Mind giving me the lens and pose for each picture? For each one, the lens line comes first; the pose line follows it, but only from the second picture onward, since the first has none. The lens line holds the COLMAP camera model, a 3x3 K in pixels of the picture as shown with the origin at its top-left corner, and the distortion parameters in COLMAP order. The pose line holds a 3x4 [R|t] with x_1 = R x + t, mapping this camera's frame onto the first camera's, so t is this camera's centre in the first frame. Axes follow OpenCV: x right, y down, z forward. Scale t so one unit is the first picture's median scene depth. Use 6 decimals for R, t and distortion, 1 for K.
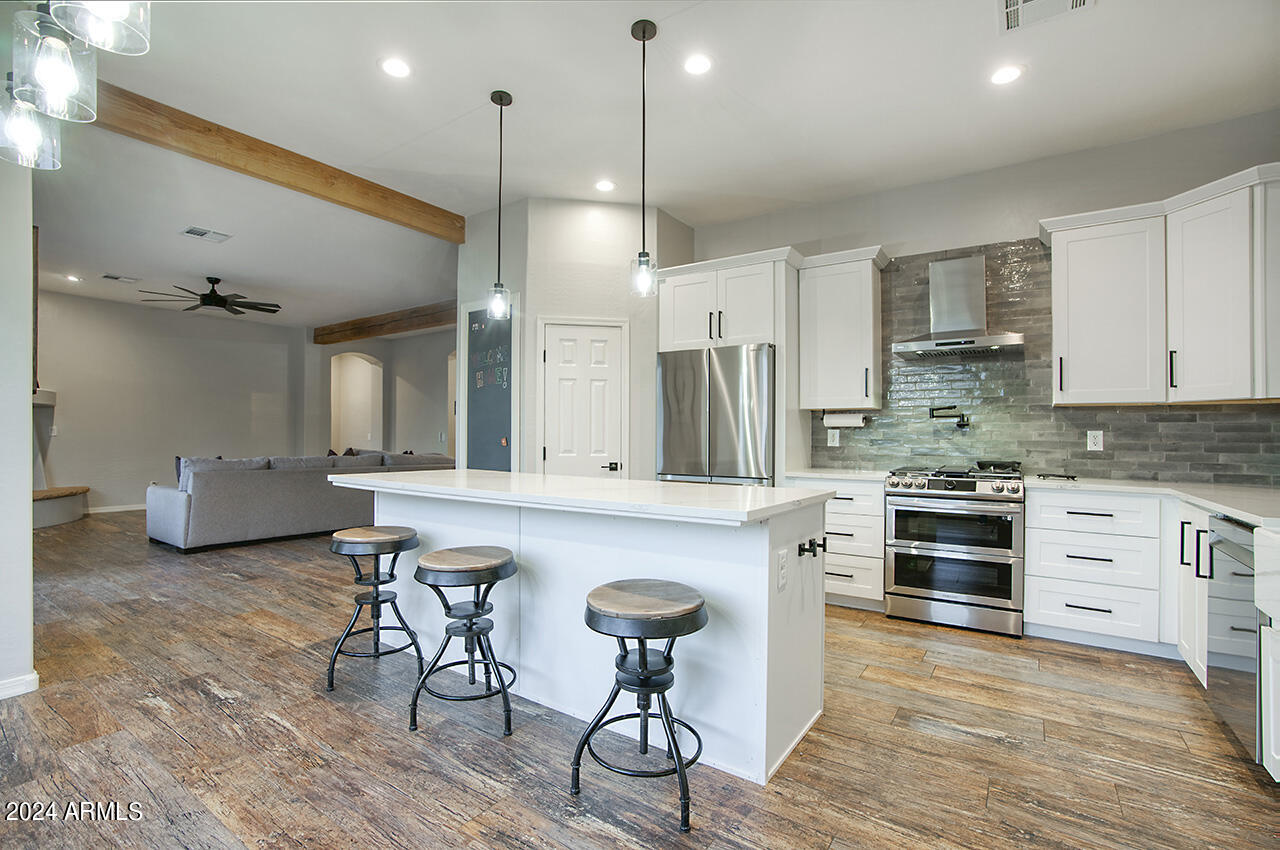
lens RADIAL K [[586.5, 0, 615.4], [0, 586.5, 428.2], [0, 0, 1]] dist [-0.055566, 0.015757]
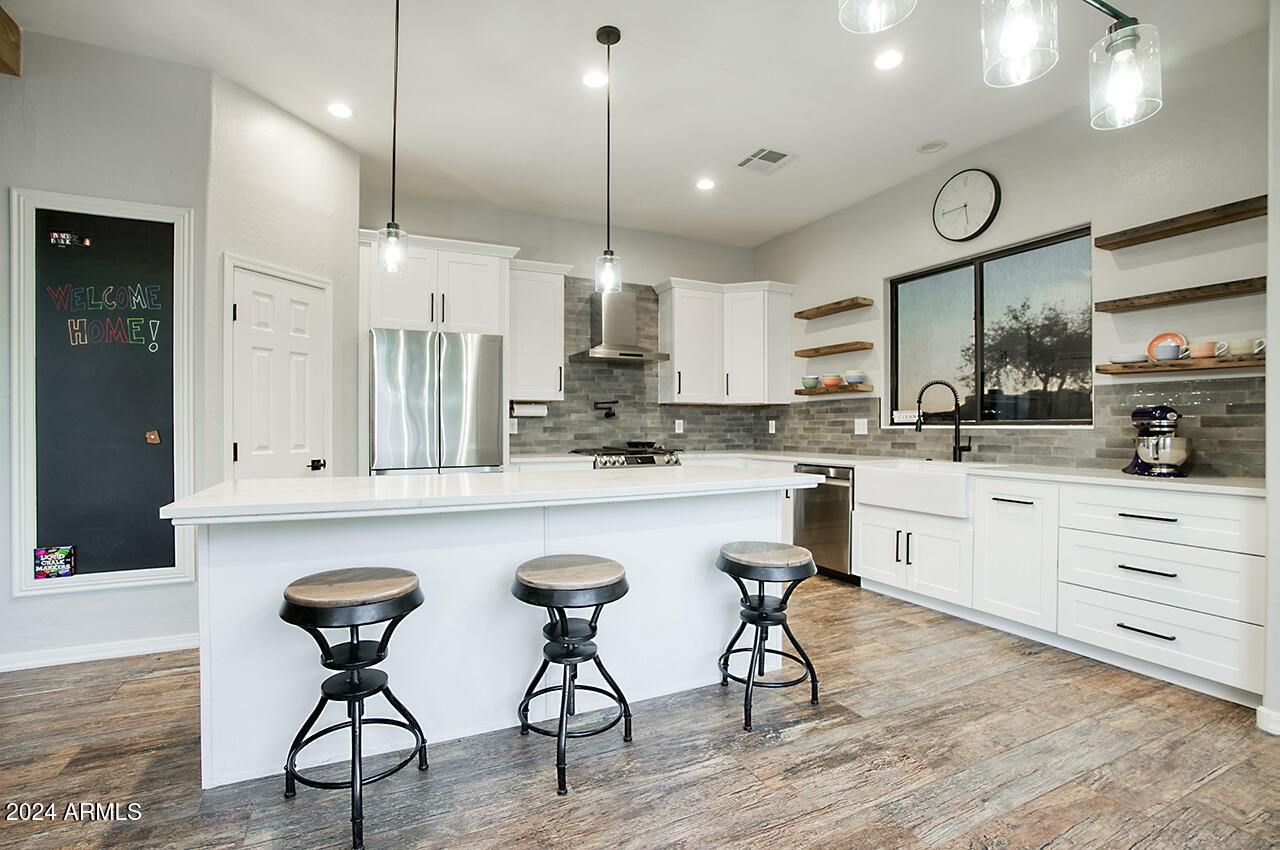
lens RADIAL K [[586.5, 0, 634.3], [0, 586.5, 428.1], [0, 0, 1]] dist [-0.055566, 0.015757]
pose [[0.489413, -0.012099, 0.871968, -0.581239], [-0.006147, 0.999831, 0.017324, -0.000476], [-0.872030, -0.013838, 0.489256, 0.305927]]
